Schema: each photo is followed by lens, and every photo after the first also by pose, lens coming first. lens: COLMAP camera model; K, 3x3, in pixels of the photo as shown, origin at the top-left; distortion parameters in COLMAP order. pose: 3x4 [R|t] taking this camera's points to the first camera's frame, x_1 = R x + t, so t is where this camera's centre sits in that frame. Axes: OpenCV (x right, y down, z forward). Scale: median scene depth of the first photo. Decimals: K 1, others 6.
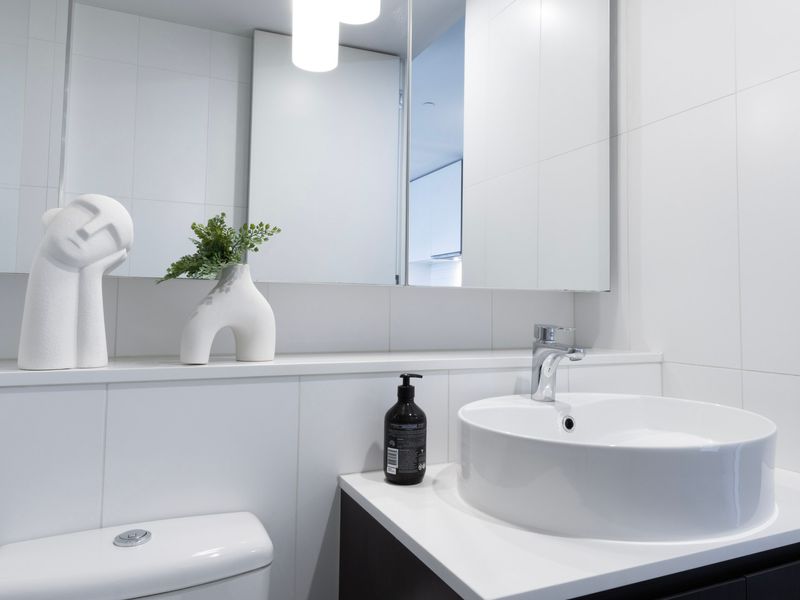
lens RADIAL K [[598.6, 0, 400.9], [0, 598.6, 281.2], [0, 0, 1]] dist [-0.004879, 0.000012]
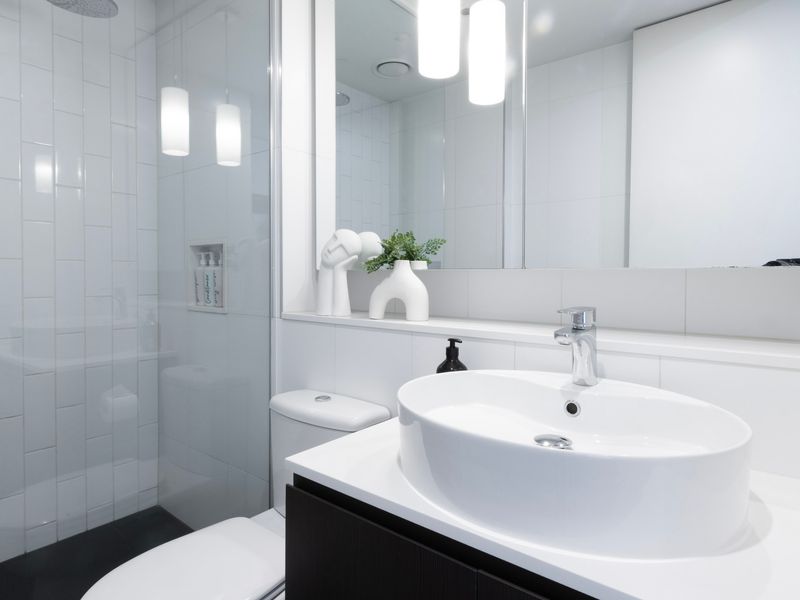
lens RADIAL K [[480.2, 0, 400.0], [0, 480.2, 300.0], [0, 0, 1]] dist [0.045533, 0.000245]
pose [[0.449819, 0.041497, -0.892155, 0.928025], [0.041317, 0.996884, 0.067200, -0.010347], [0.892163, -0.067089, 0.446703, 0.417213]]
